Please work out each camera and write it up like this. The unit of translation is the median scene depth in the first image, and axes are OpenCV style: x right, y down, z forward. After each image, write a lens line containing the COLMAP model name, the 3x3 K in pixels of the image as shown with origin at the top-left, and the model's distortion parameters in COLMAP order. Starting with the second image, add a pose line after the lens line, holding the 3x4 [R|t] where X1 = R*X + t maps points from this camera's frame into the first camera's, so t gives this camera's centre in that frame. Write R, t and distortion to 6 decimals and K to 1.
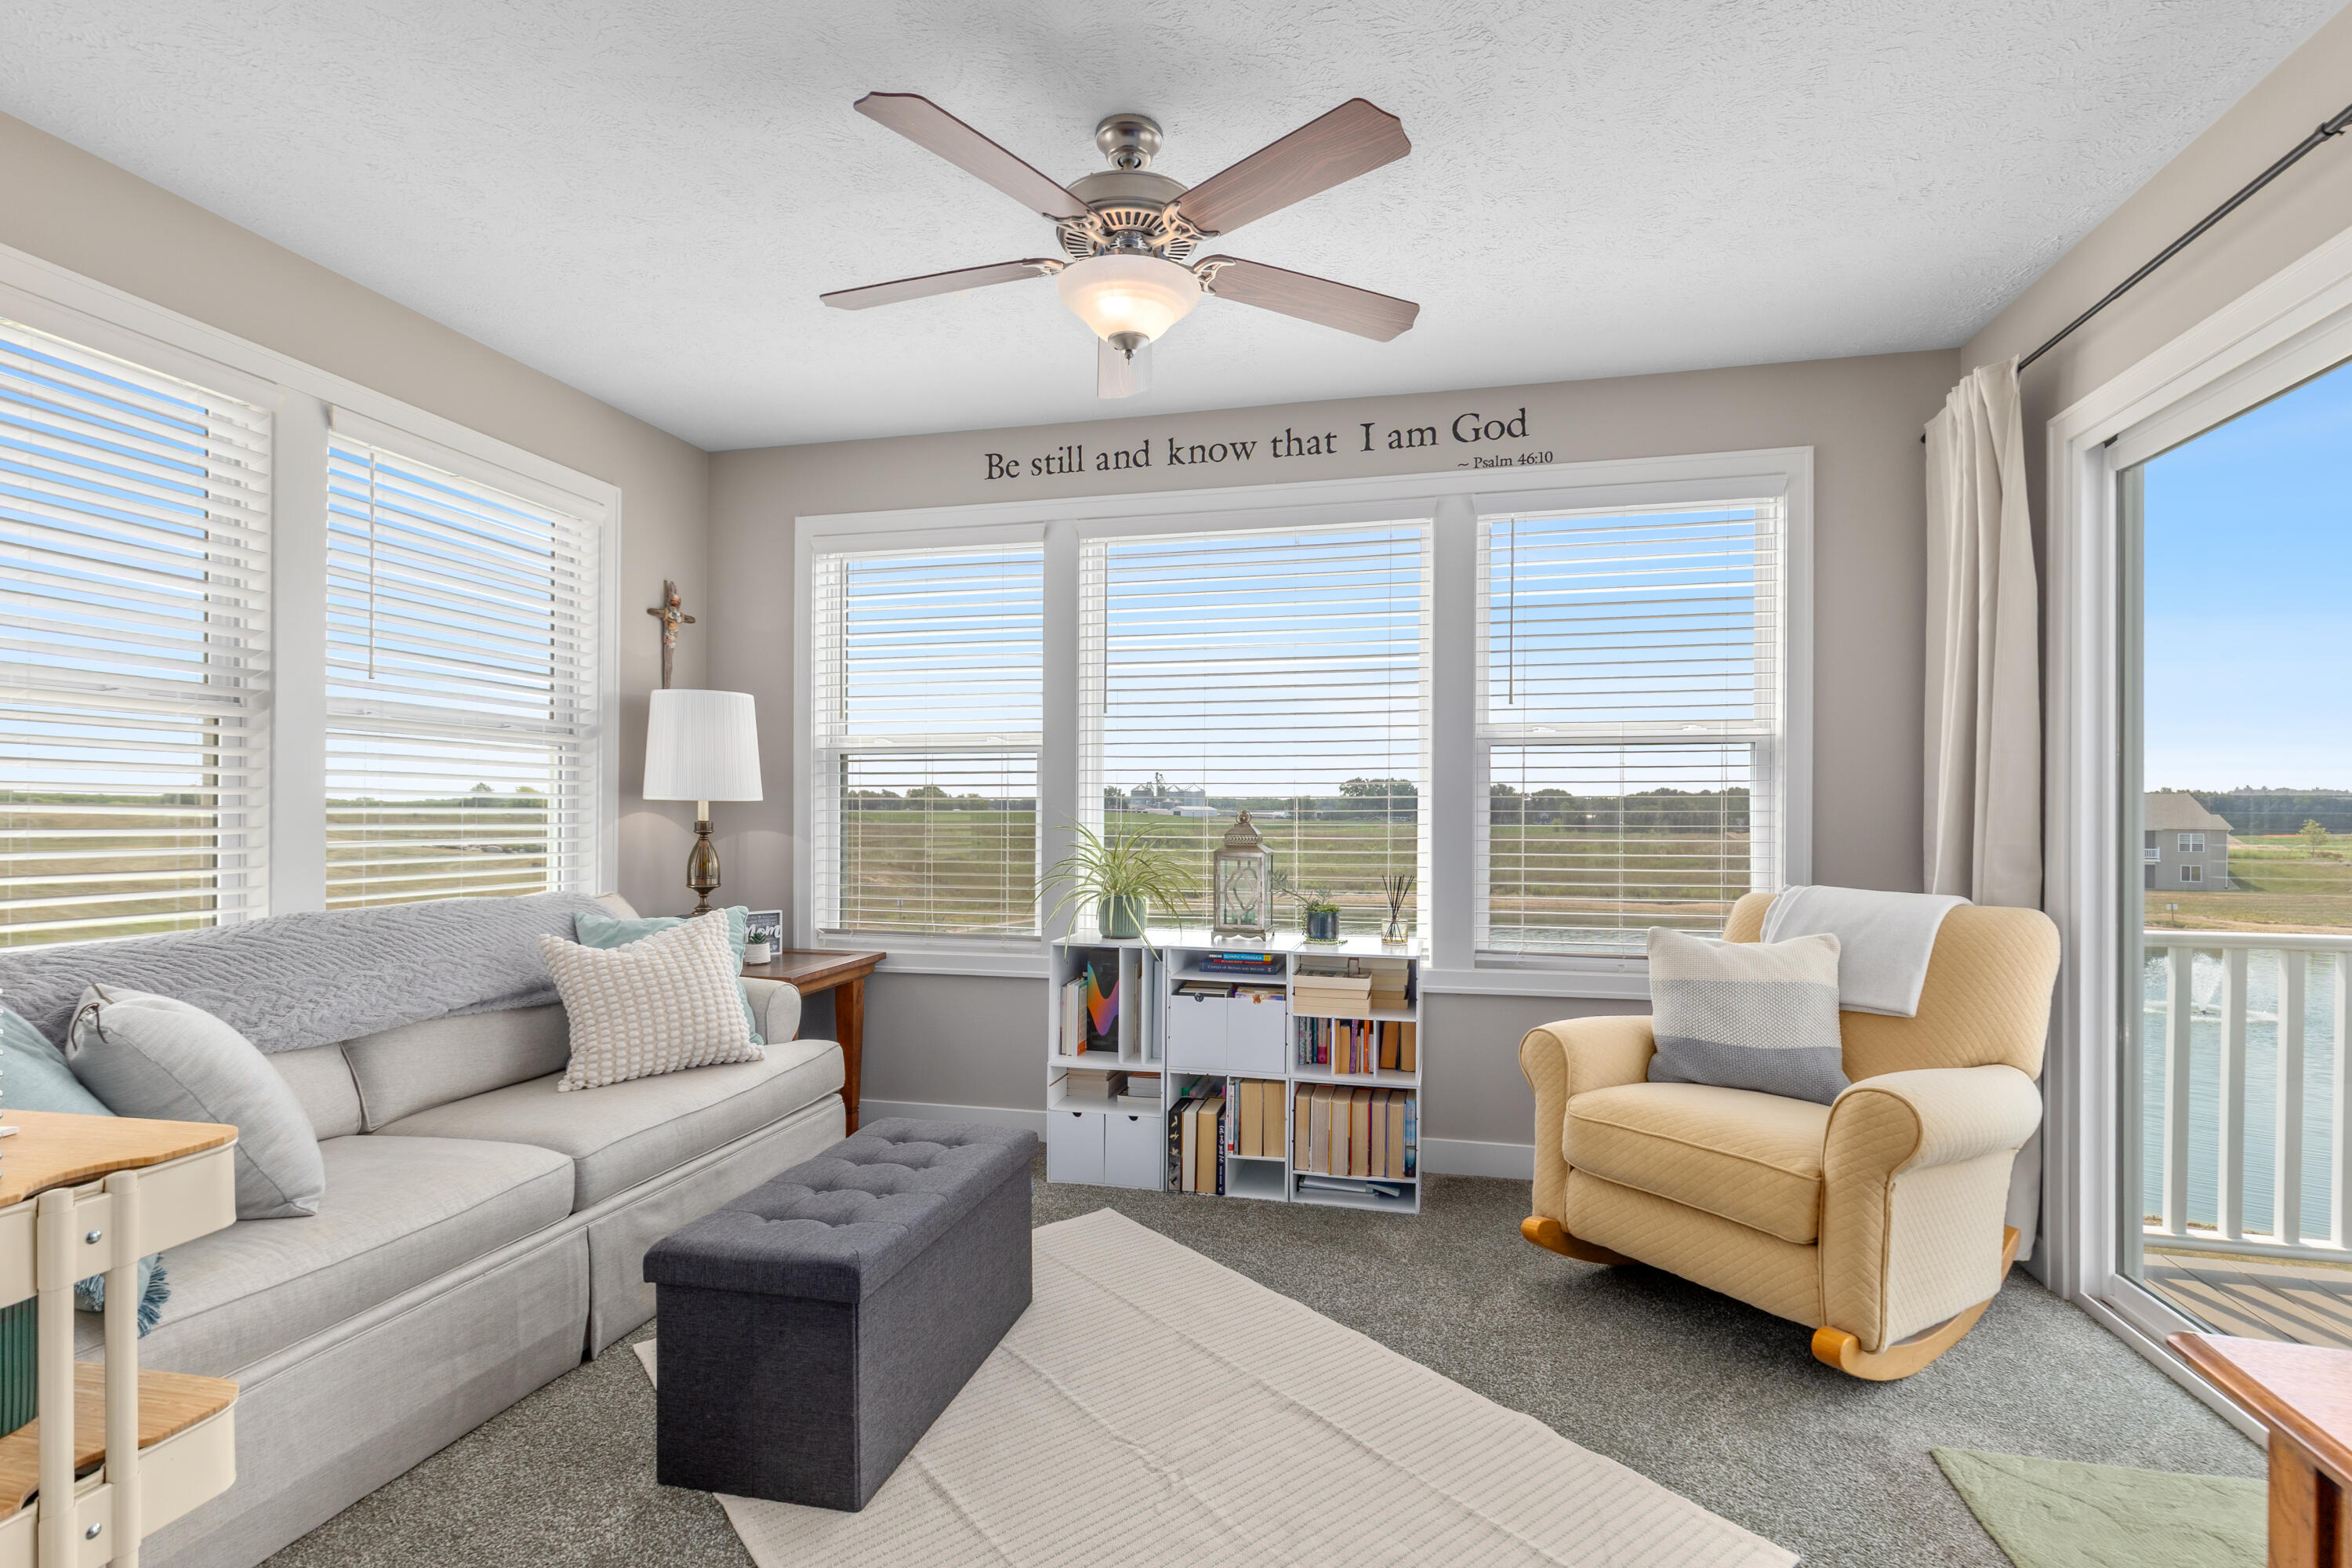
lens RADIAL K [[1070.9, 0, 1173.8], [0, 1070.9, 806.0], [0, 0, 1]] dist [0.009396, -0.001259]
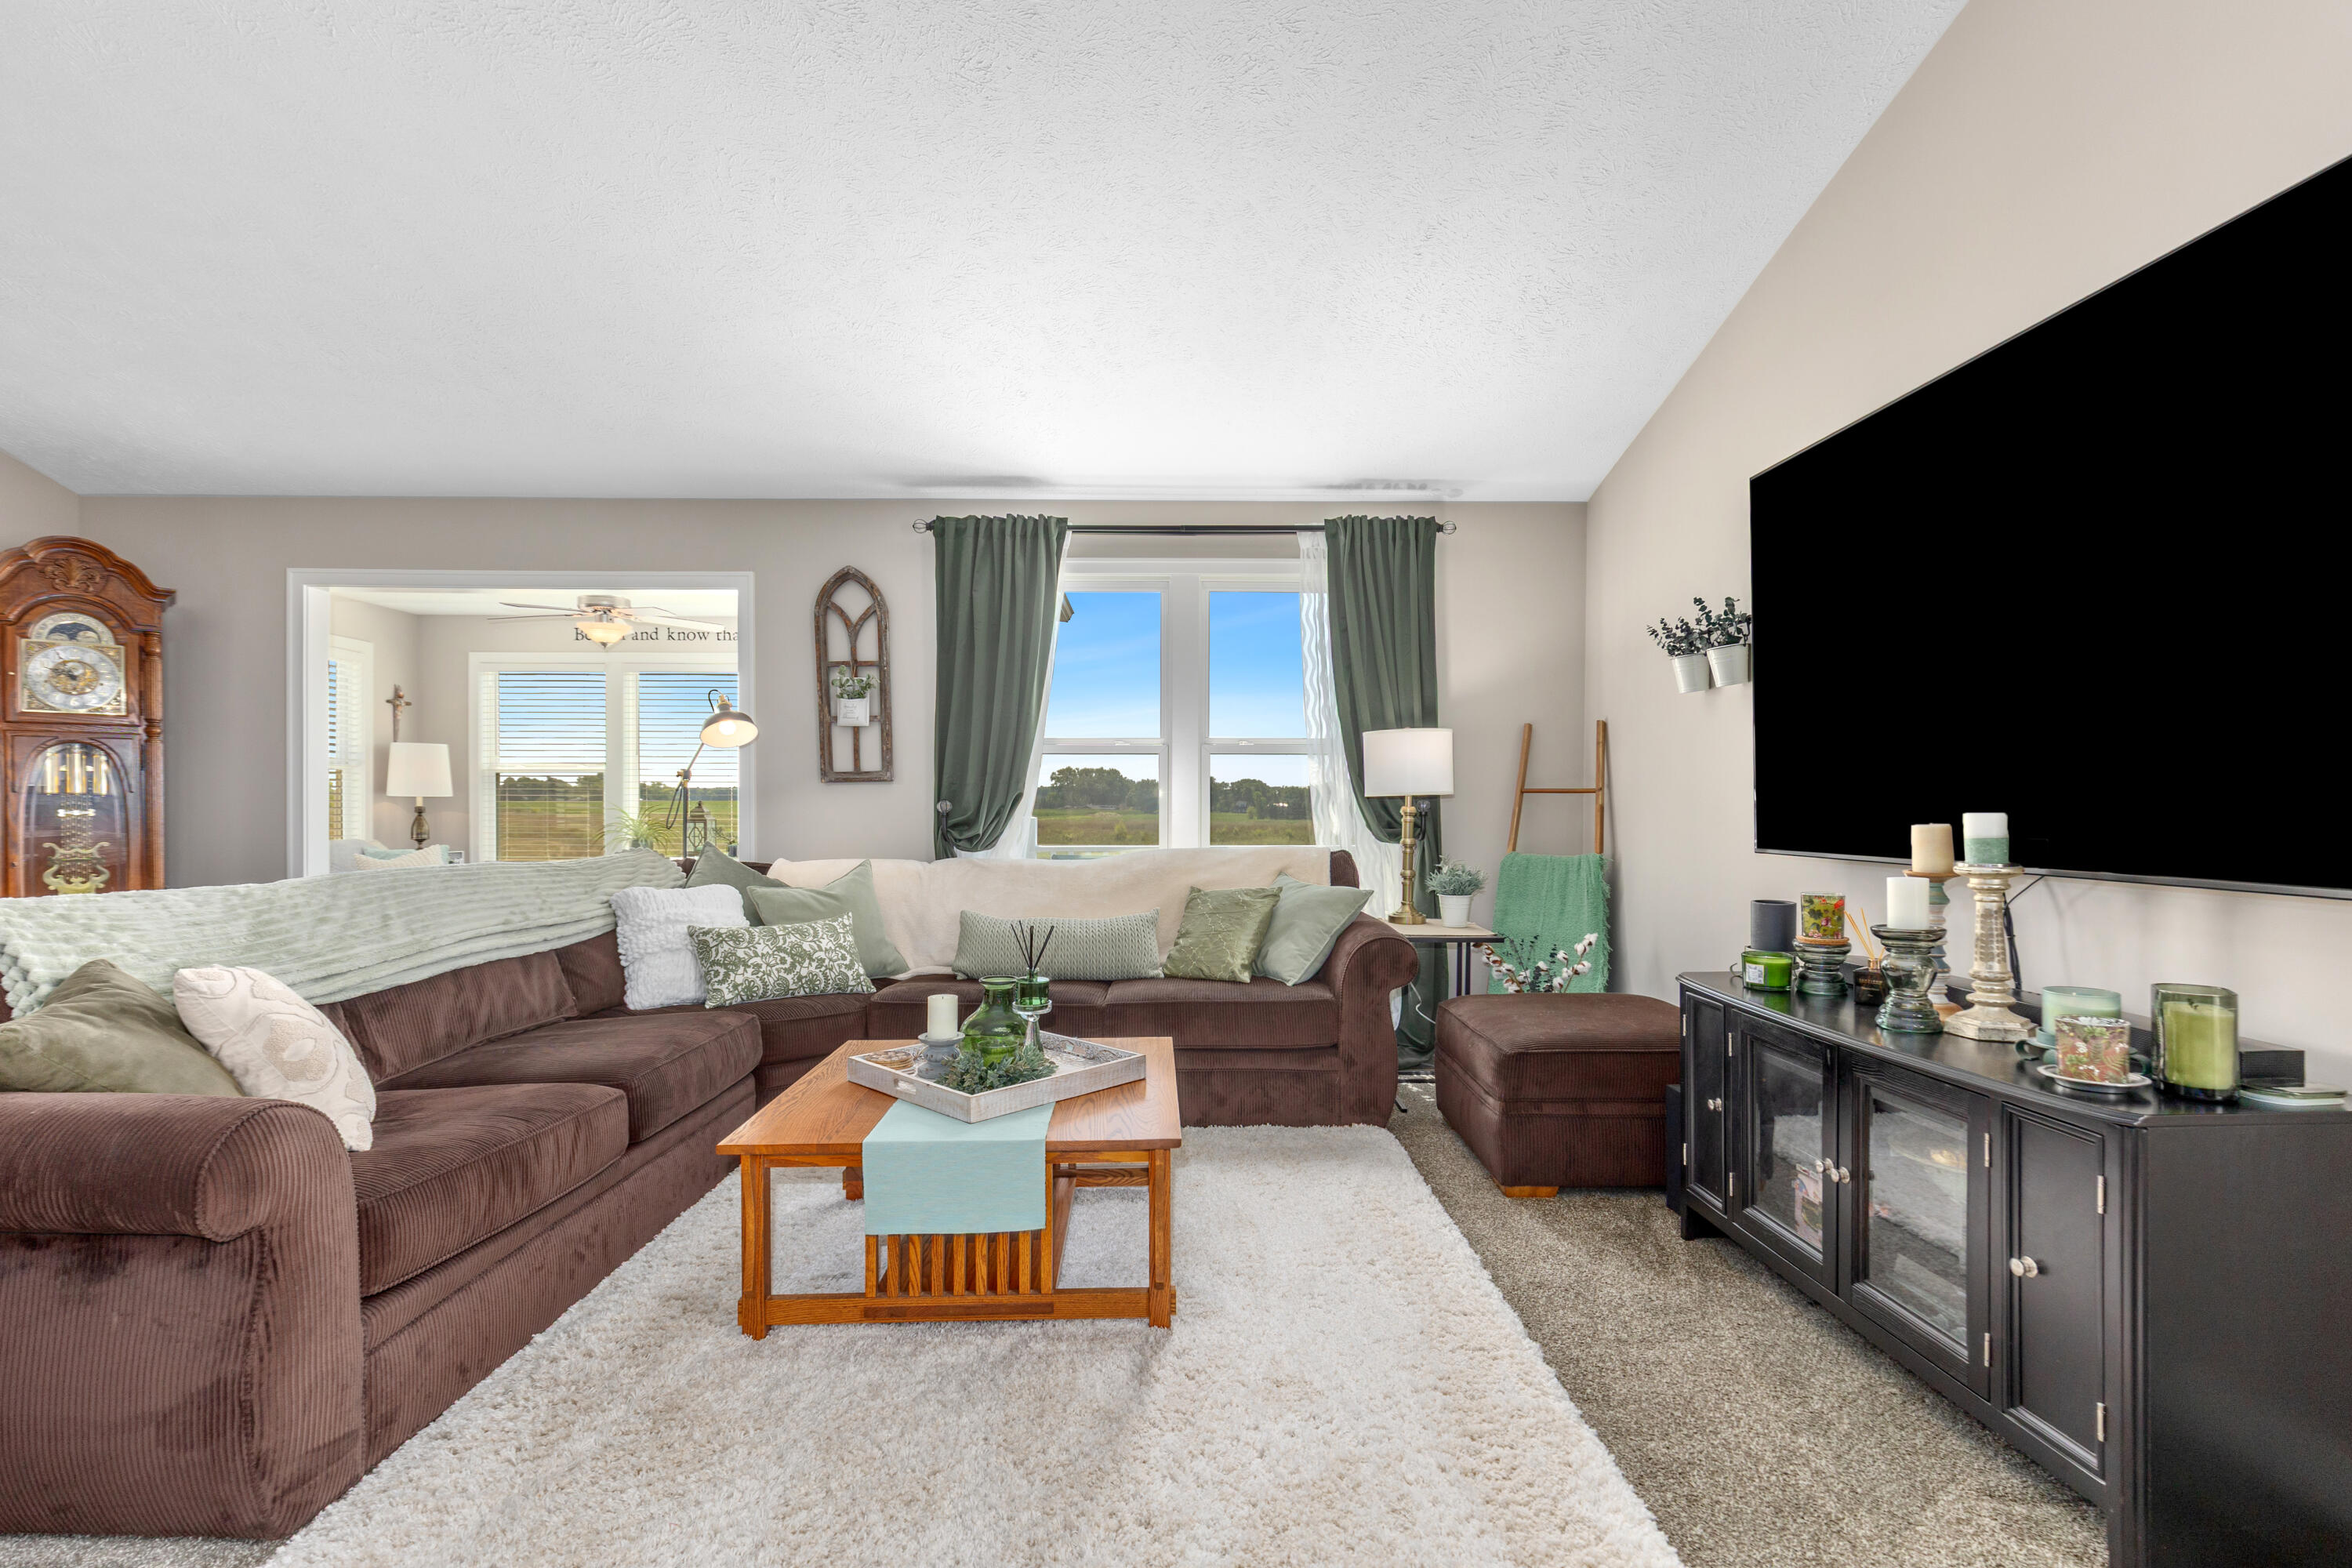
lens RADIAL K [[1070.9, 0, 1180.4], [0, 1070.9, 788.4], [0, 0, 1]] dist [0.009396, -0.001259]
pose [[0.968268, 0.000638, 0.249913, 0.456221], [-0.000045, 0.999997, -0.002379, -0.015694], [-0.249913, 0.002292, 0.968265, -1.352594]]
